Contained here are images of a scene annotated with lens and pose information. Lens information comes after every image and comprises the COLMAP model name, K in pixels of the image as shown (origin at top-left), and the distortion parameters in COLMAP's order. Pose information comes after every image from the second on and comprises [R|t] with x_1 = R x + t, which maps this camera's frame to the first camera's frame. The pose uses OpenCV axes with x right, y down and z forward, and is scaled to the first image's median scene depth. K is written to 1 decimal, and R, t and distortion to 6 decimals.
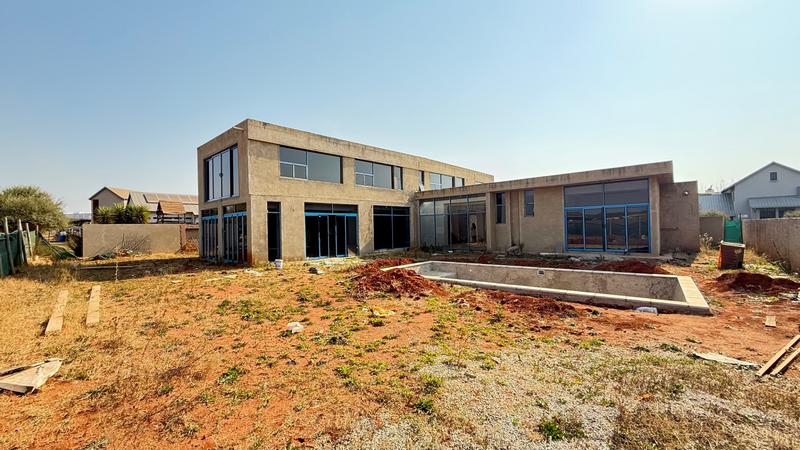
lens RADIAL K [[318.0, 0, 396.9], [0, 318.0, 224.5], [0, 0, 1]] dist [0.001030, 0.000199]
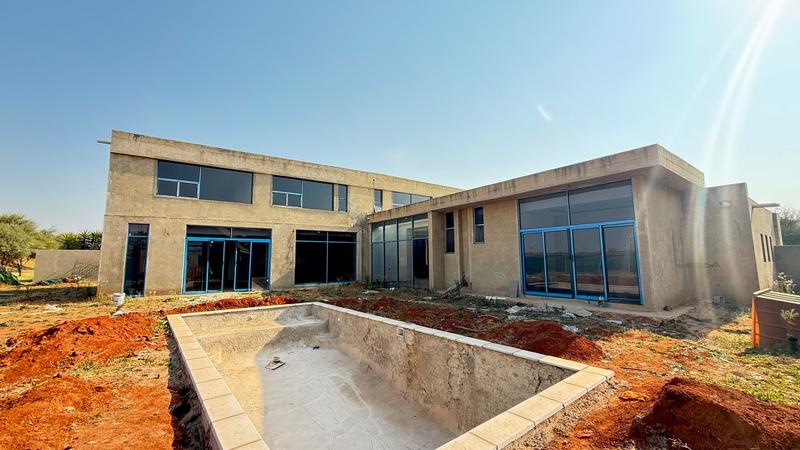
lens RADIAL K [[318.0, 0, 396.9], [0, 318.0, 224.5], [0, 0, 1]] dist [0.001030, 0.000199]
pose [[0.976449, -0.008866, -0.215564, 0.387787], [-0.012248, 0.995266, -0.096416, 0.003633], [0.215399, 0.096786, 0.971718, 0.262118]]
